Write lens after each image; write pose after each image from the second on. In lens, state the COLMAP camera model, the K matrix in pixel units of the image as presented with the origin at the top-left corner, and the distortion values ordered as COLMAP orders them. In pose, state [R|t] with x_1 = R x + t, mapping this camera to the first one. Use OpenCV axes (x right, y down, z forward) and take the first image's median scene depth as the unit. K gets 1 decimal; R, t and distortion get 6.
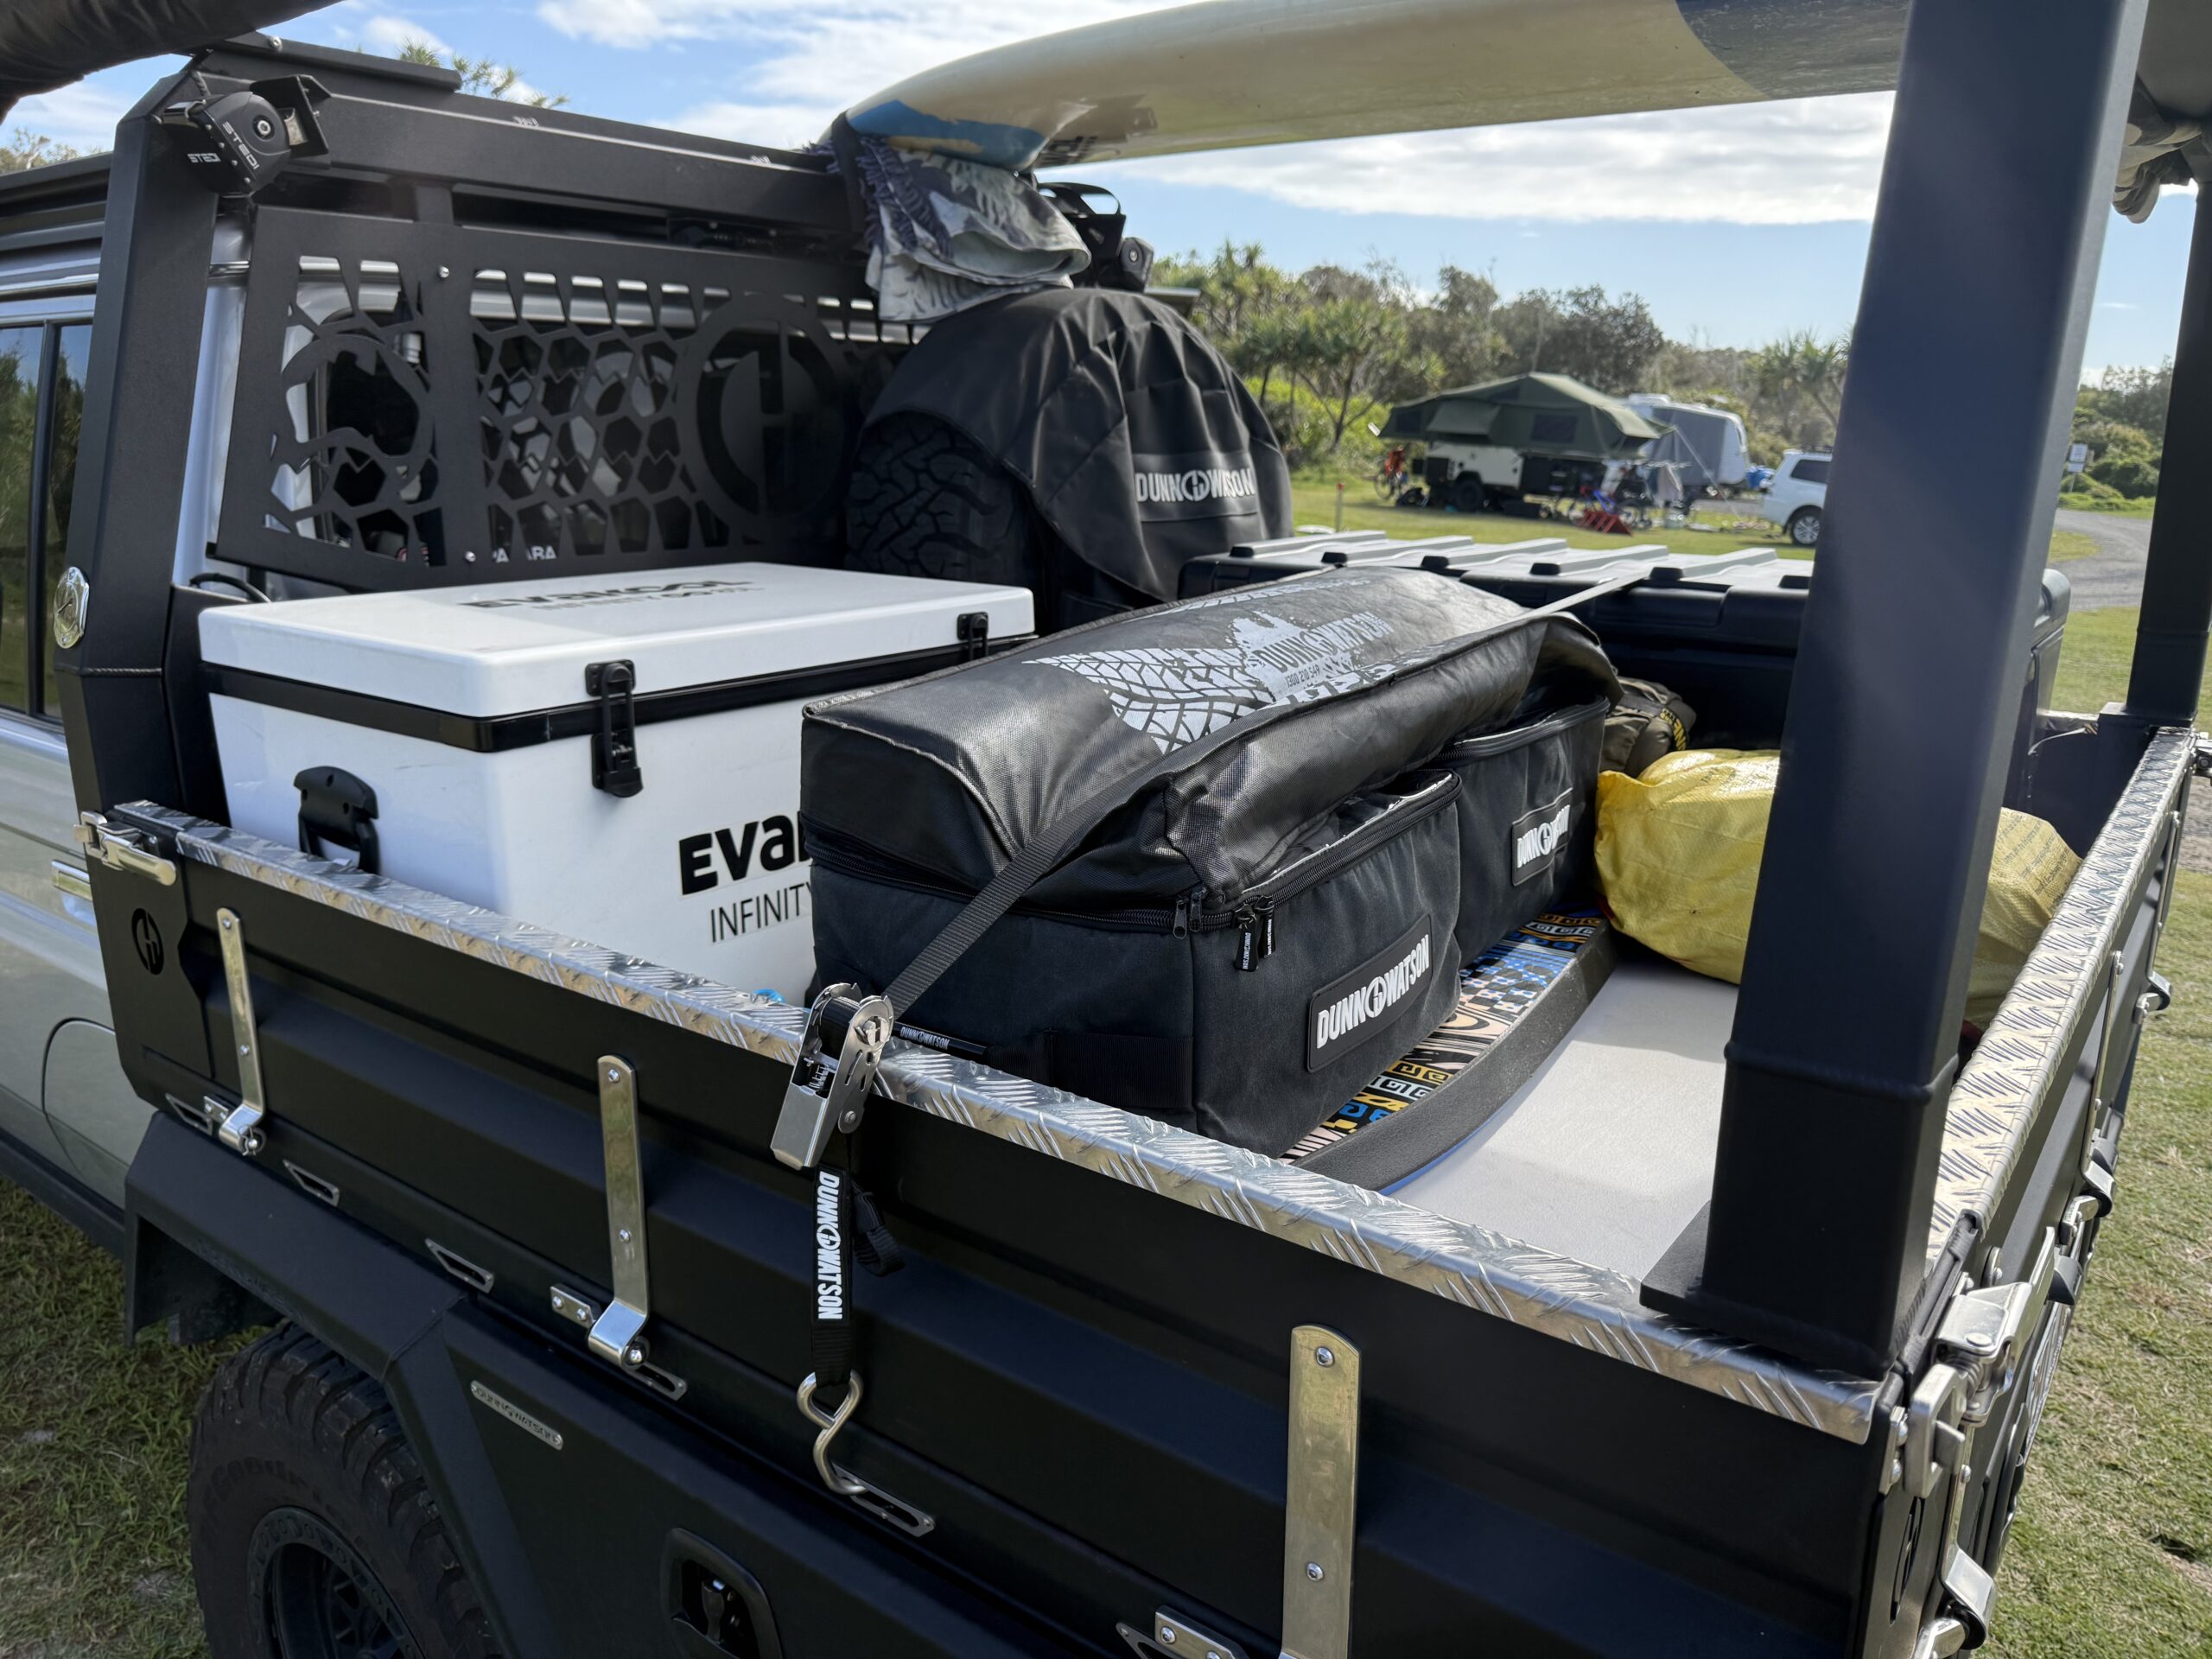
lens RADIAL K [[1562.2, 0, 1107.4], [0, 1562.2, 804.2], [0, 0, 1]] dist [0.078147, -0.075873]
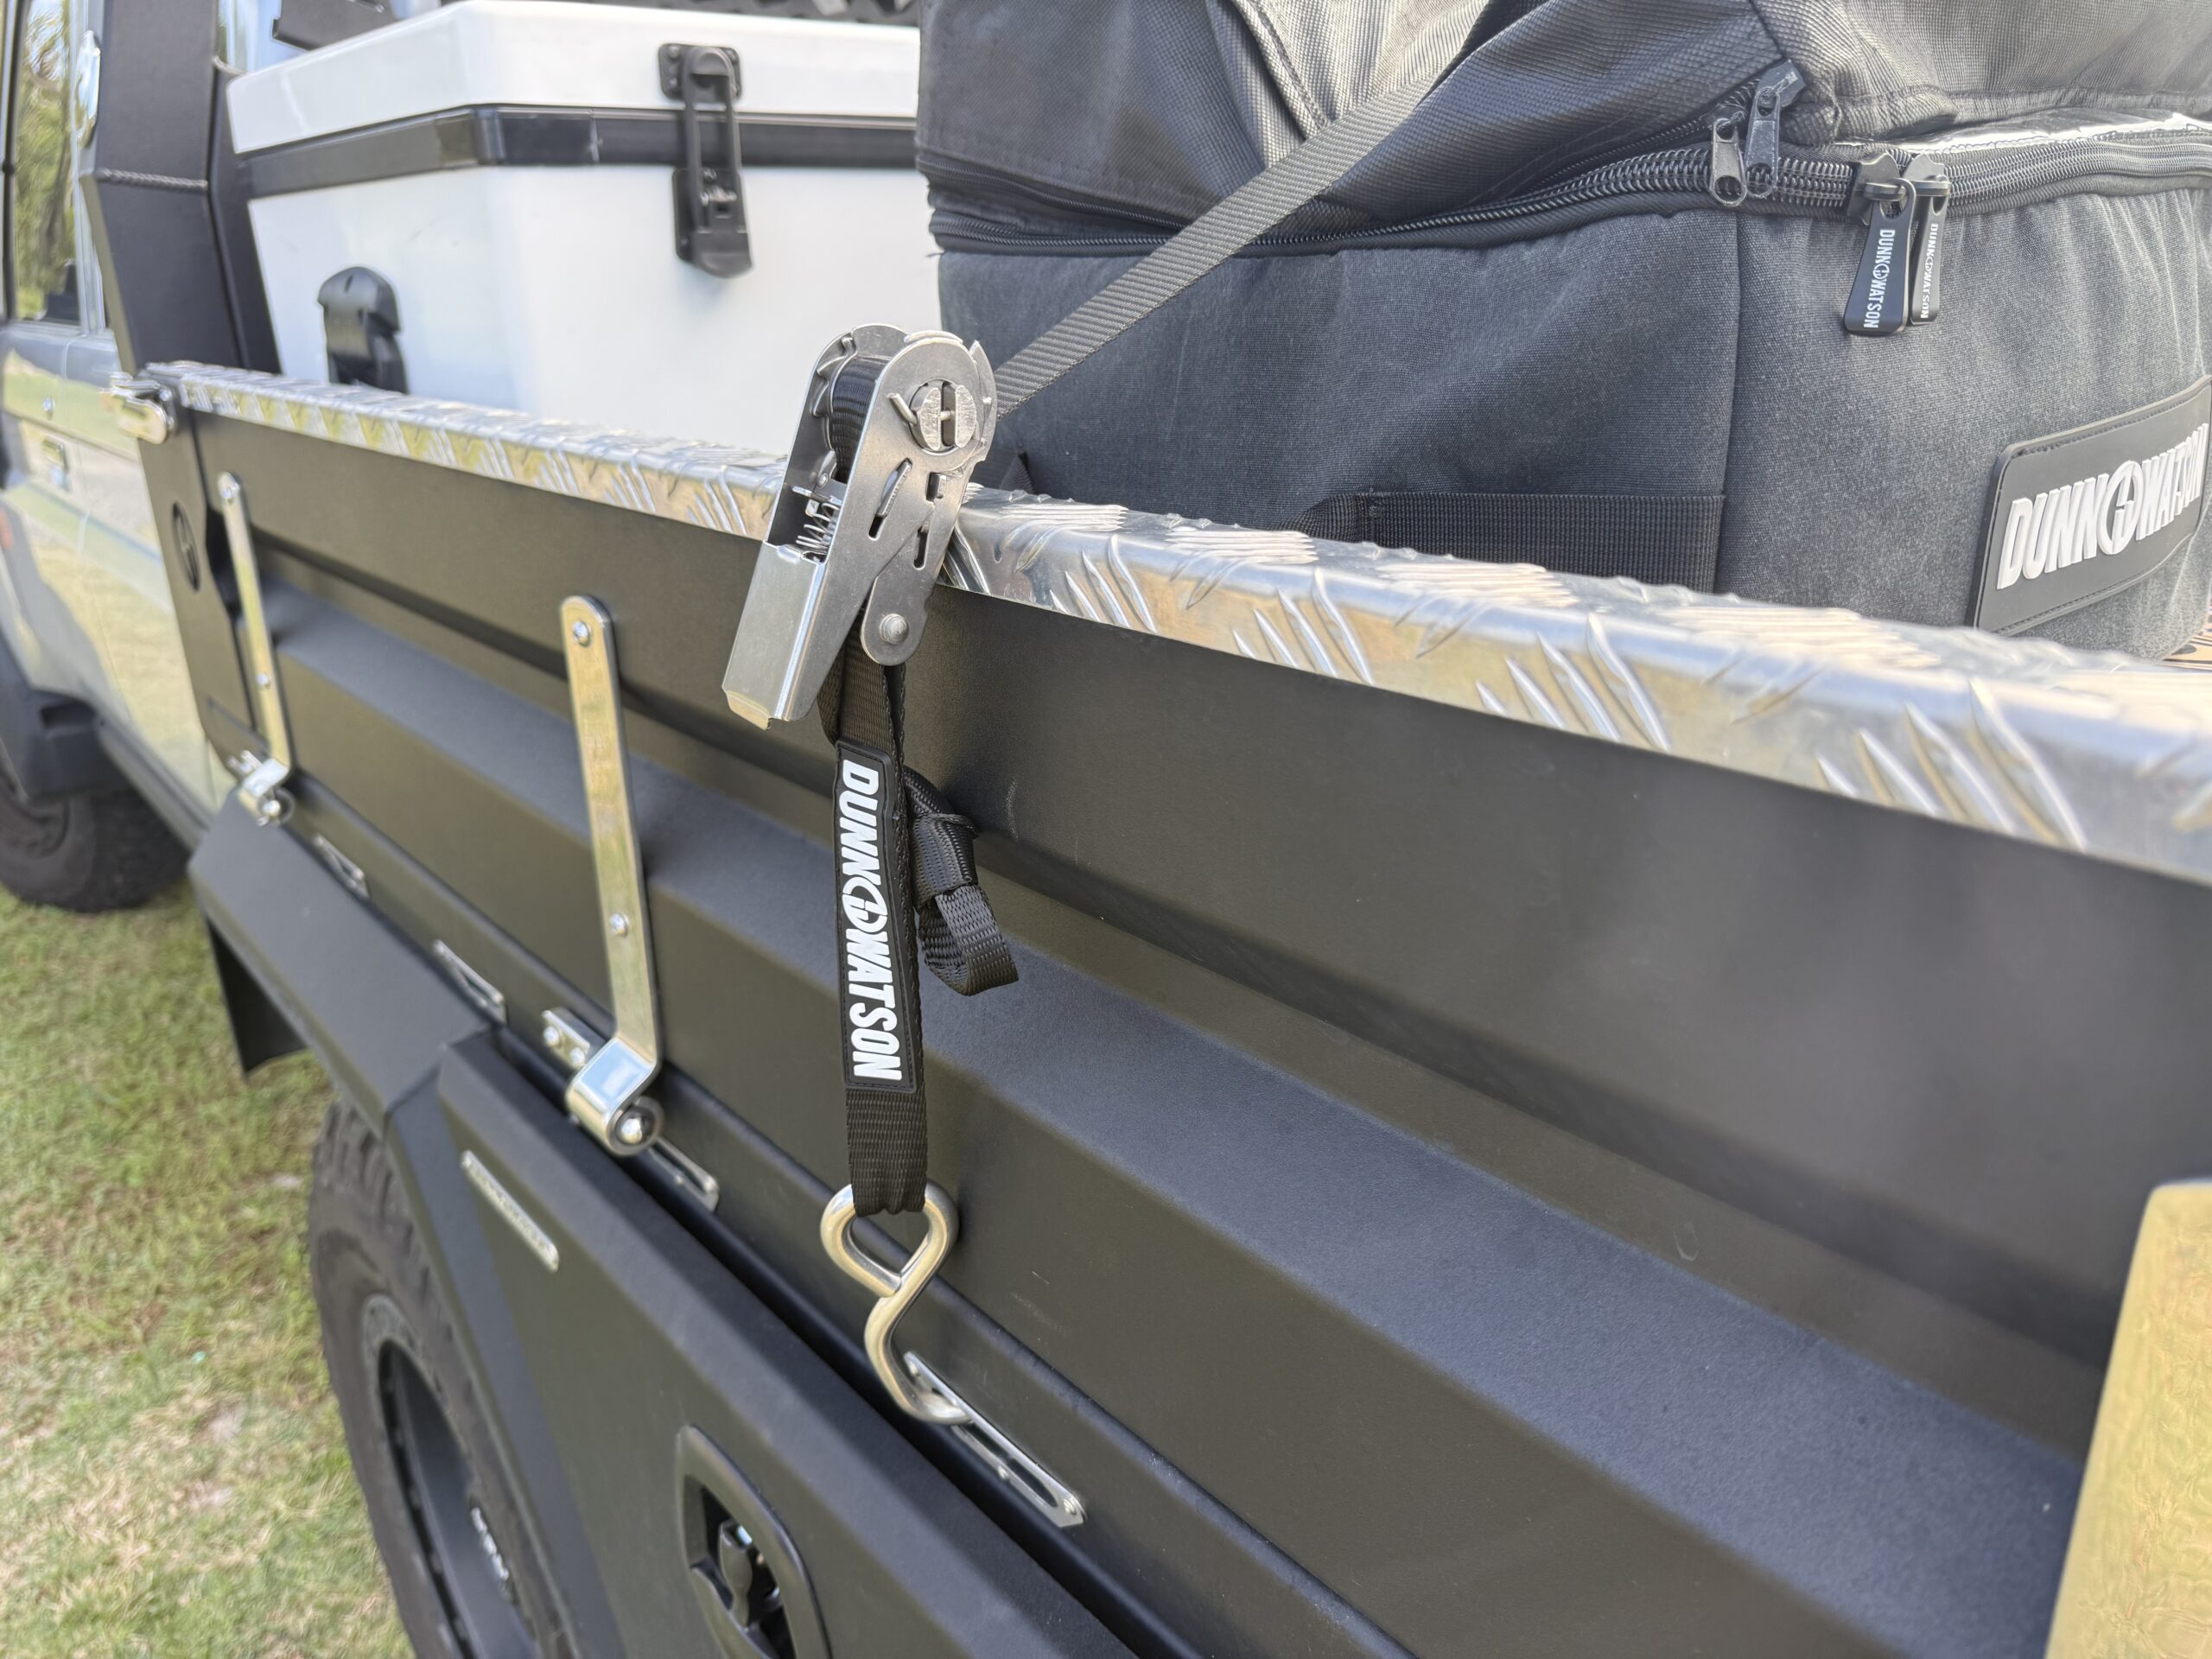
lens RADIAL K [[1624.7, 0, 1118.0], [0, 1624.7, 827.5], [0, 0, 1]] dist [0.109921, -0.215751]
pose [[0.974293, 0.048572, -0.219985, -0.000409], [-0.023419, 0.993027, 0.115539, 0.166319], [0.224063, -0.107417, 0.968637, 0.472287]]
